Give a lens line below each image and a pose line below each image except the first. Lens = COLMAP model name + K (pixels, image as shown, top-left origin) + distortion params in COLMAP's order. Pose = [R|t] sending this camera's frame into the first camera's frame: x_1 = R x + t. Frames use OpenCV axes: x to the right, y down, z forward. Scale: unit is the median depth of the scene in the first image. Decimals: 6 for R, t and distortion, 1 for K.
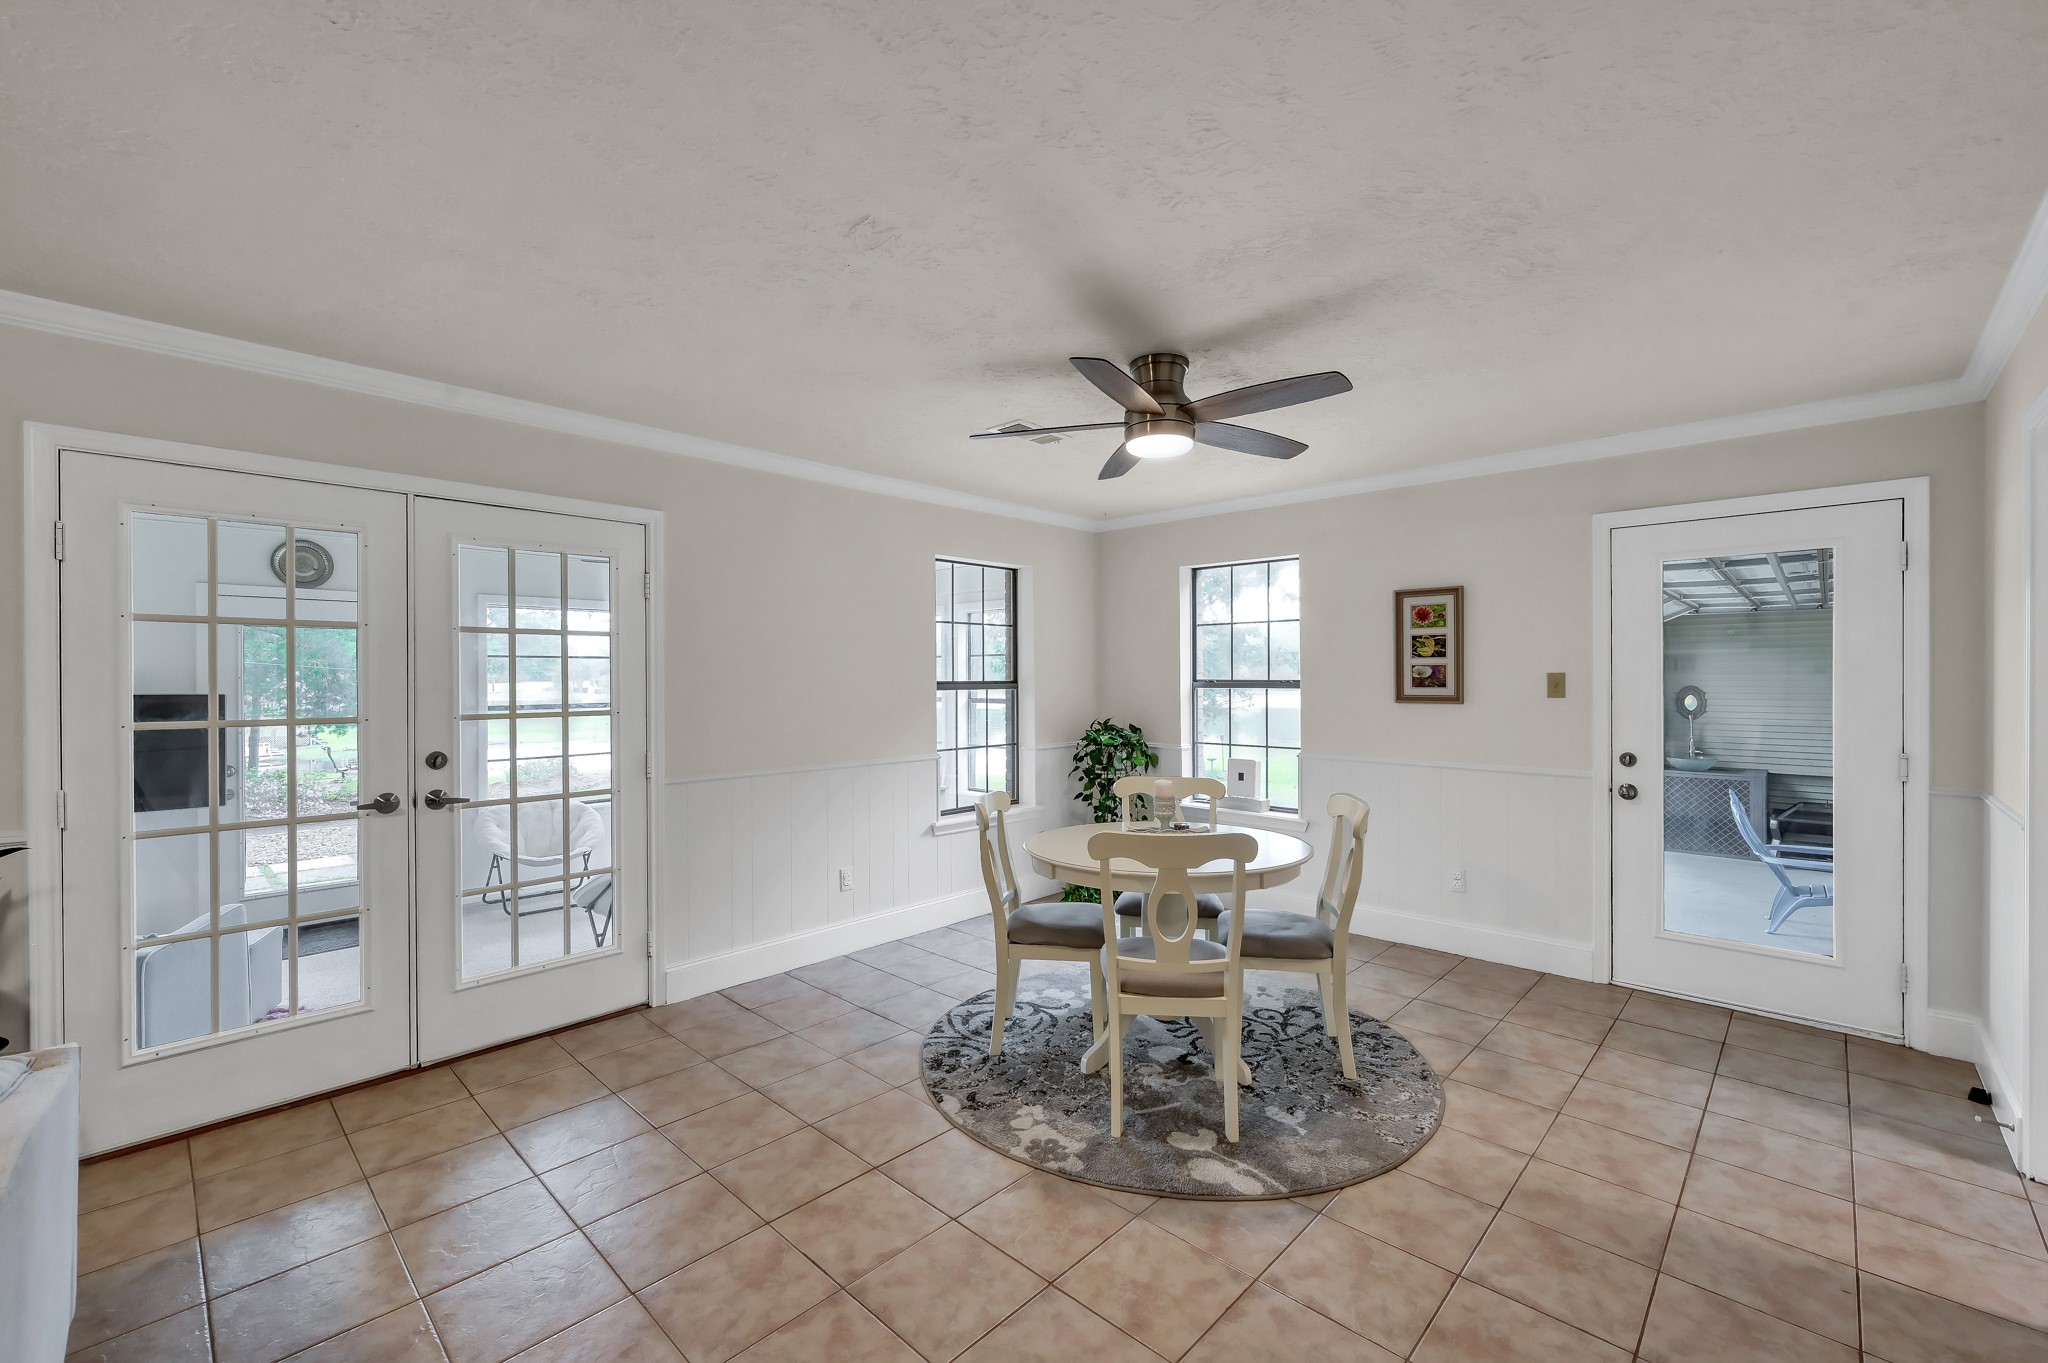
lens RADIAL K [[844.3, 0, 1024.0], [0, 844.3, 681.5], [0, 0, 1]] dist [-0.001632, -0.000152]
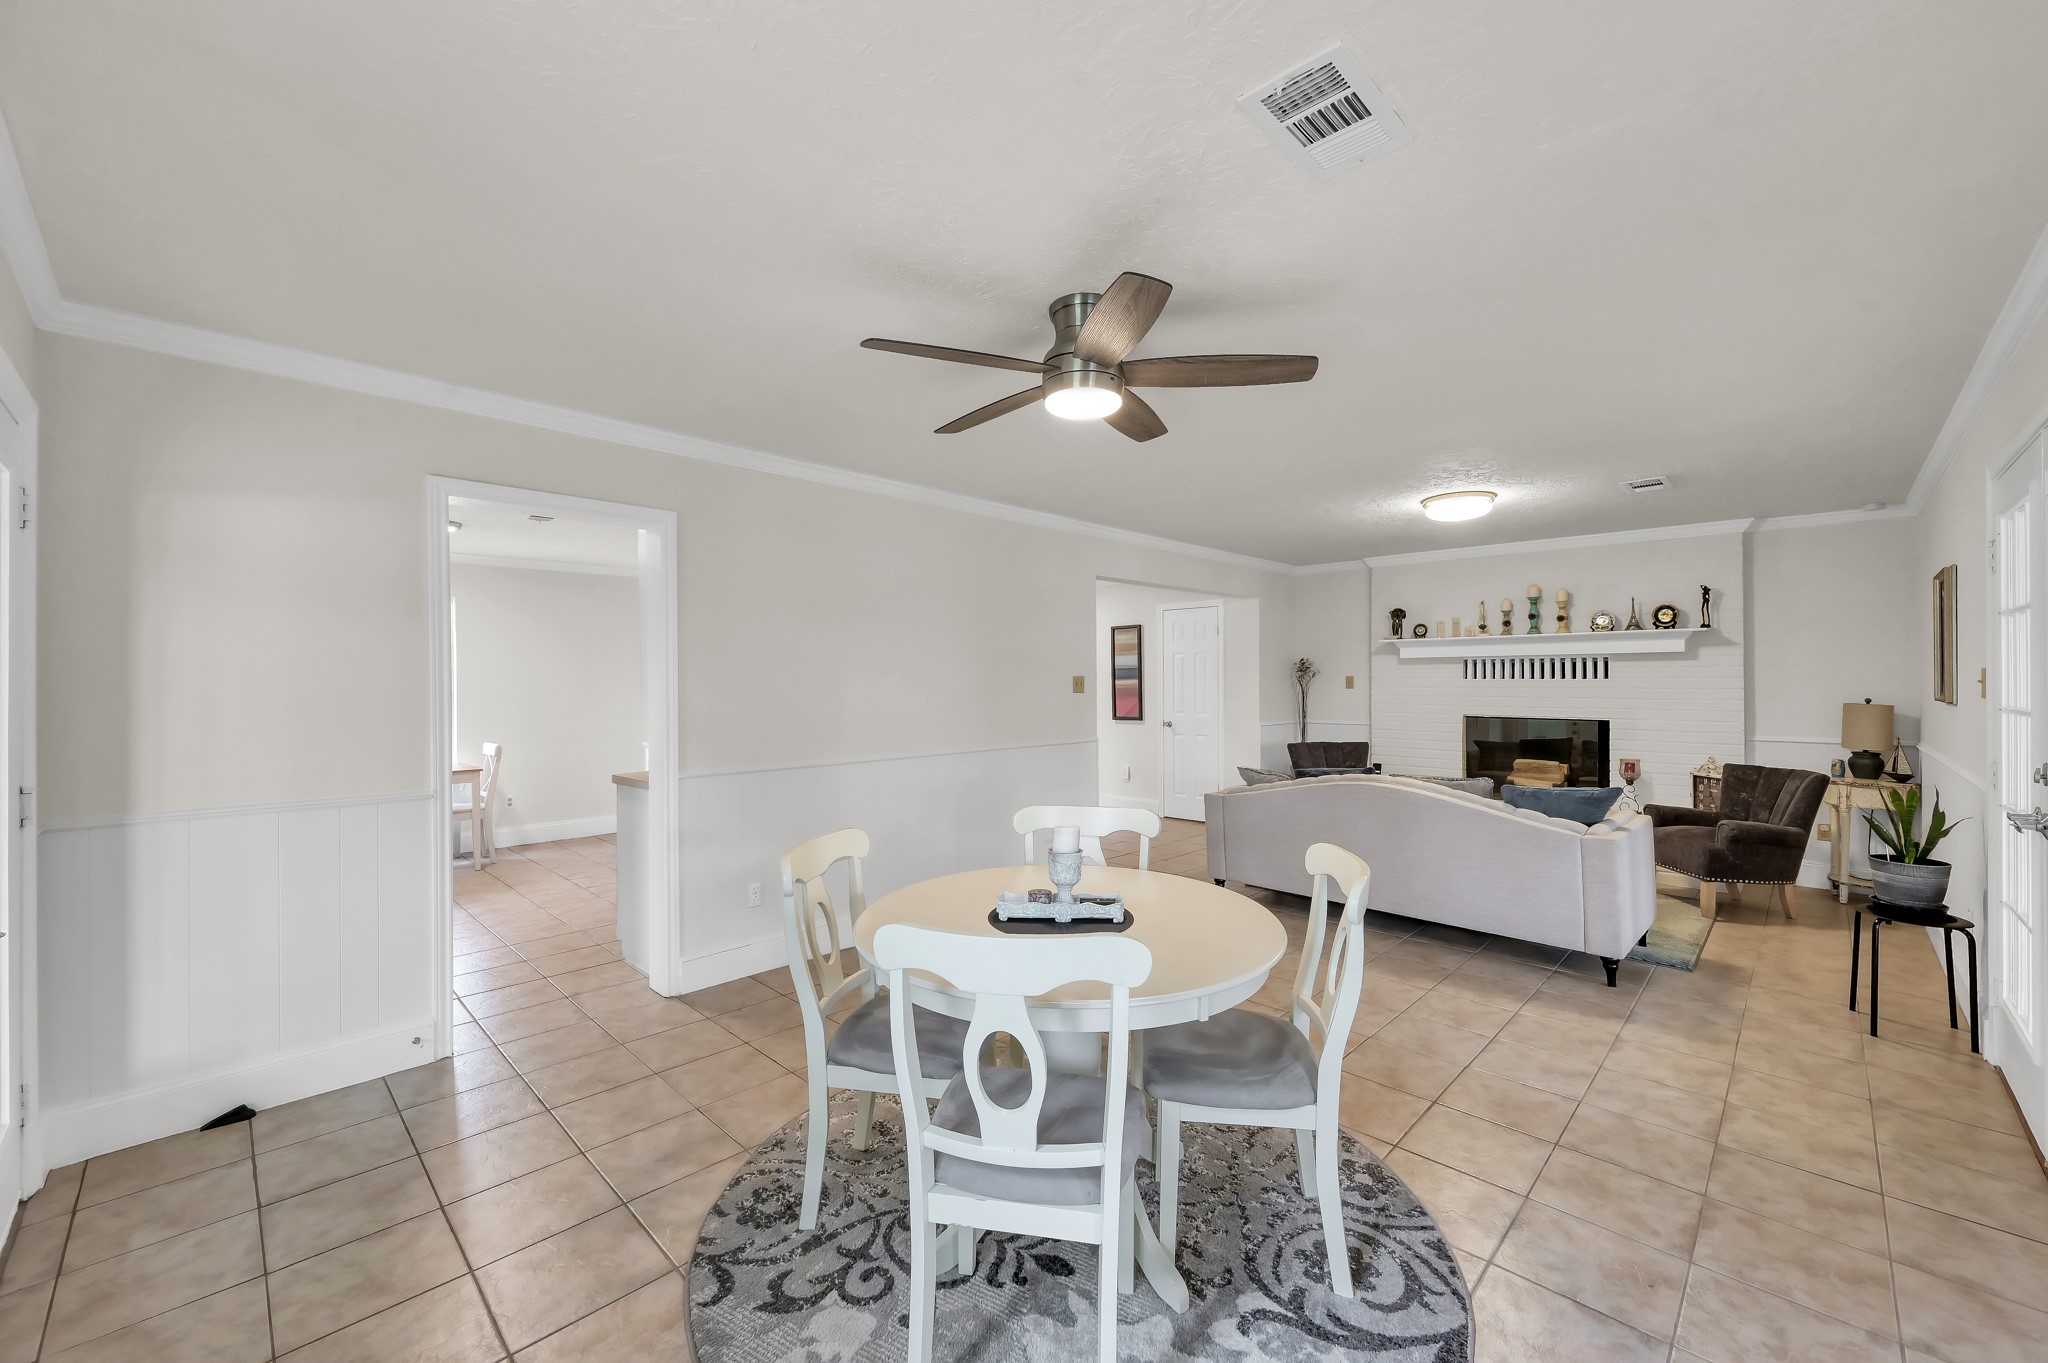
lens RADIAL K [[819.5, 0, 1018.1], [0, 819.5, 659.2], [0, 0, 1]] dist [0.000113, 0.000007]
pose [[-0.999700, 0.009424, 0.022604, 0.172202], [0.008892, 0.999683, -0.023534, 0.001061], [-0.022819, -0.023326, -0.999467, 1.518239]]
